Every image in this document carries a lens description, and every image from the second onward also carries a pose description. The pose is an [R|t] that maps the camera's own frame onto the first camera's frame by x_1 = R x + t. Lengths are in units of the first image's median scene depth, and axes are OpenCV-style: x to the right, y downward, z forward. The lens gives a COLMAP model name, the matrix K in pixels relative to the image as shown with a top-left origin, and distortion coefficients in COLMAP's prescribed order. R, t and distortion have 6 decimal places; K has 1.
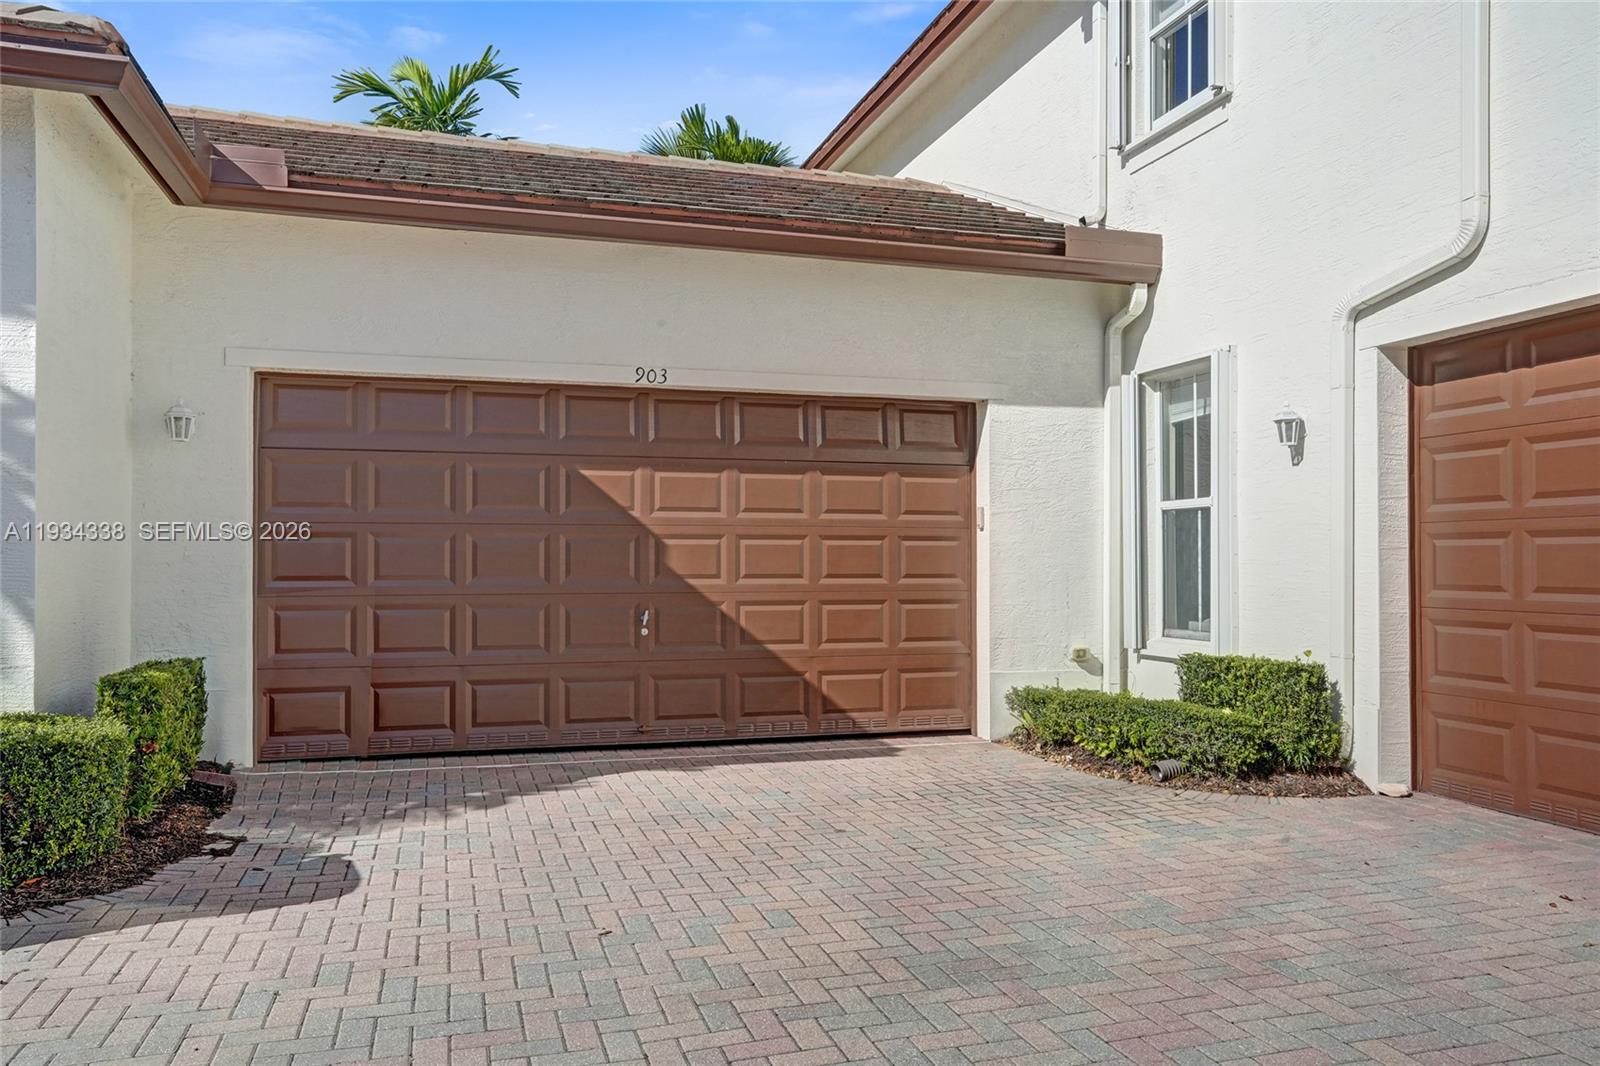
lens RADIAL K [[1145.2, 0, 774.2], [0, 1145.2, 540.4], [0, 0, 1]] dist [0.005963, 0.000773]
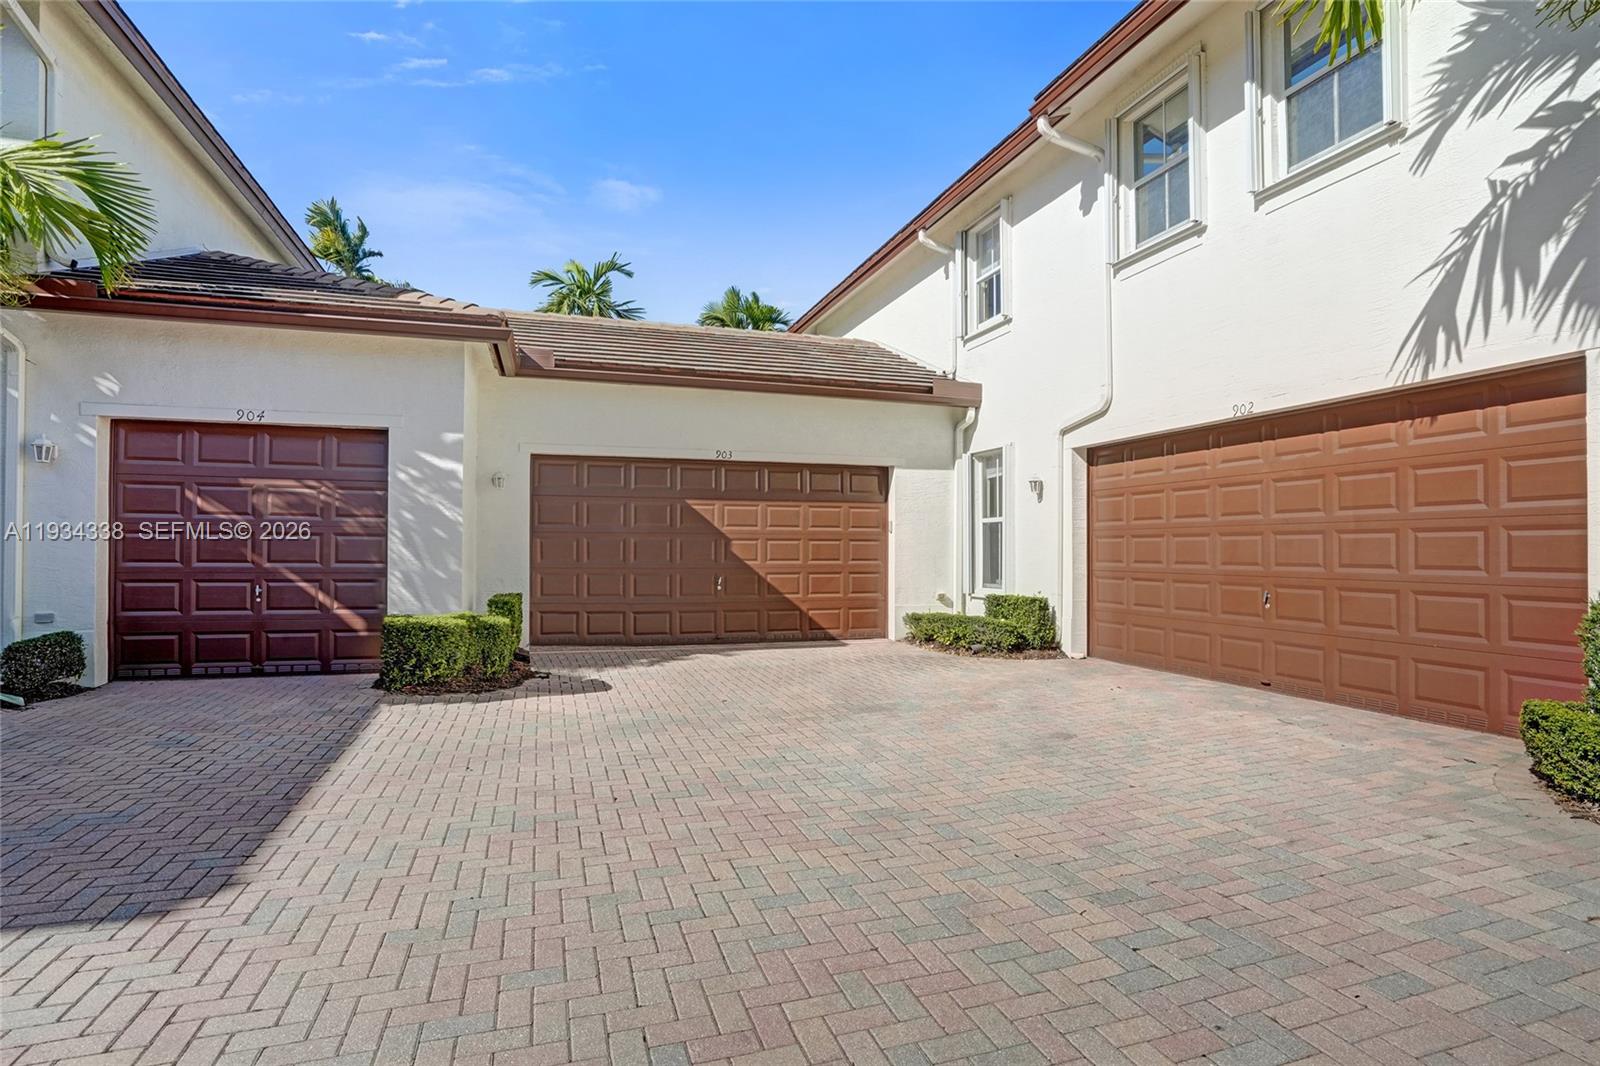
lens RADIAL K [[781.5, 0, 800.0], [0, 781.5, 533.0], [0, 0, 1]] dist [-0.000434, -0.000011]
pose [[0.999210, 0.003193, 0.039611, -0.028607], [-0.003055, 0.999989, -0.003543, -0.003953], [-0.039622, 0.003419, 0.999209, -0.349621]]
